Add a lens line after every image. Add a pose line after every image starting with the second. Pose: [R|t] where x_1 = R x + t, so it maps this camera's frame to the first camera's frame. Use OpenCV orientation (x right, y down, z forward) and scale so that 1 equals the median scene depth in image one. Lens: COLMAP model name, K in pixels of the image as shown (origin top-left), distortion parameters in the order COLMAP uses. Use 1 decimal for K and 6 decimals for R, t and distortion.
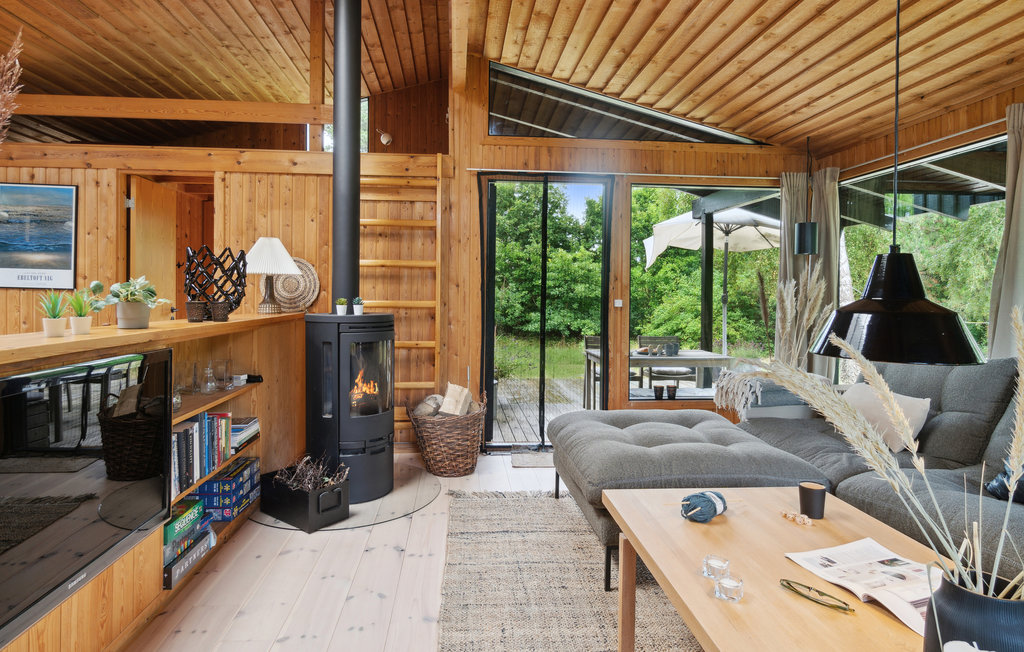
lens RADIAL K [[549.5, 0, 491.0], [0, 549.5, 297.4], [0, 0, 1]] dist [-0.000199, -0.000618]
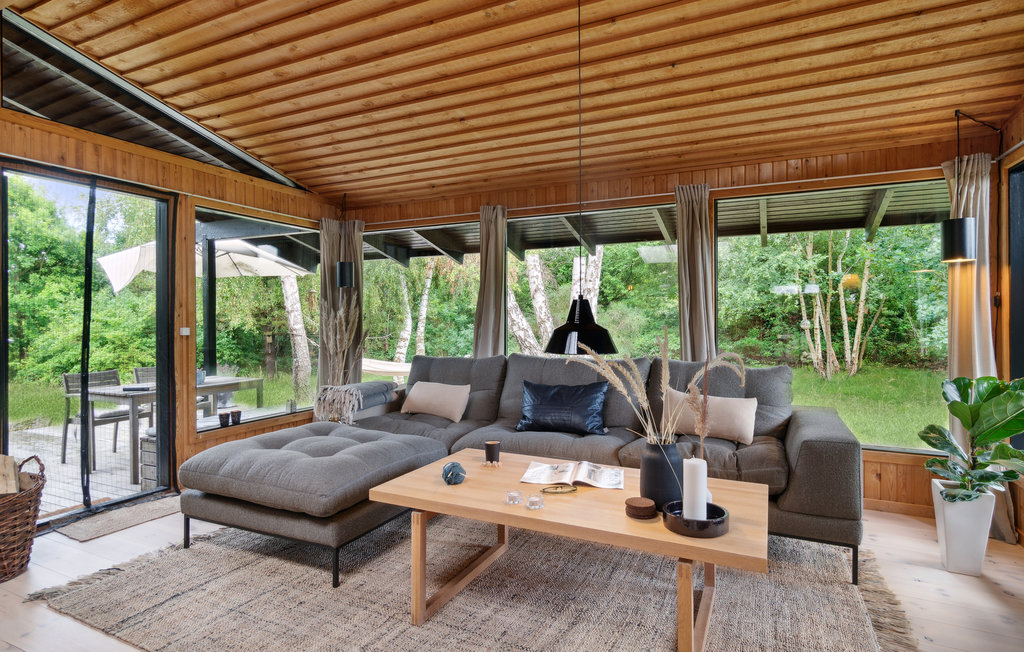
lens RADIAL K [[549.5, 0, 484.1], [0, 549.5, 316.8], [0, 0, 1]] dist [-0.000199, -0.000618]
pose [[0.517606, -0.009383, 0.855568, -0.327205], [0.016351, 0.999866, 0.001073, -0.007562], [-0.855463, 0.013434, 0.517690, 0.086301]]
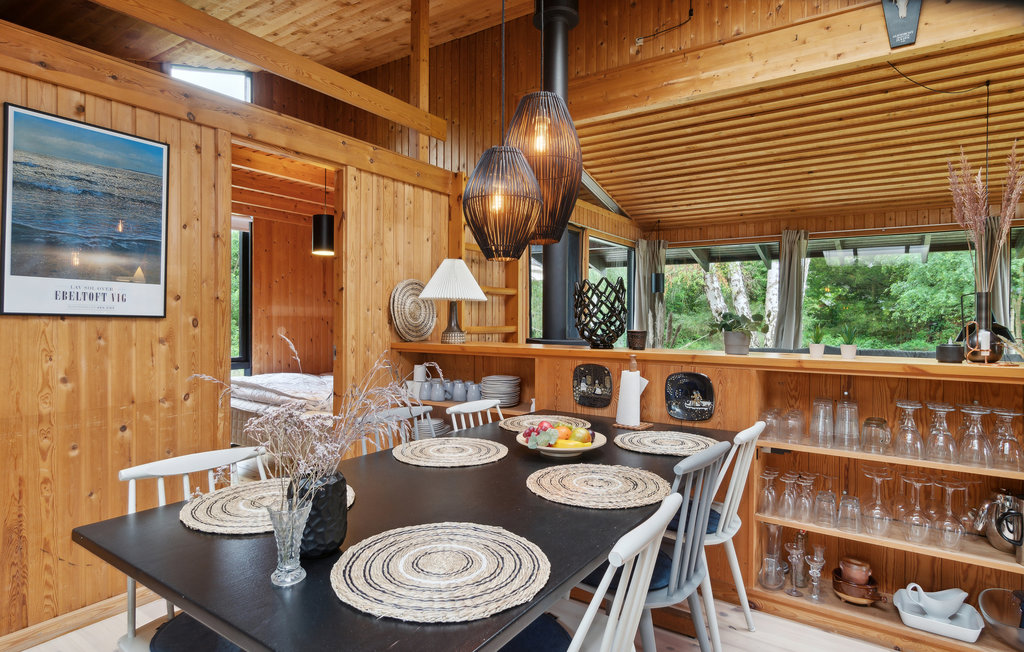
lens RADIAL K [[549.5, 0, 511.5], [0, 549.5, 321.9], [0, 0, 1]] dist [-0.000199, -0.000618]
pose [[0.633790, -0.013045, 0.773395, -0.985417], [0.006778, 0.999913, 0.011311, -0.013643], [-0.773476, -0.001927, 0.633823, 0.326264]]
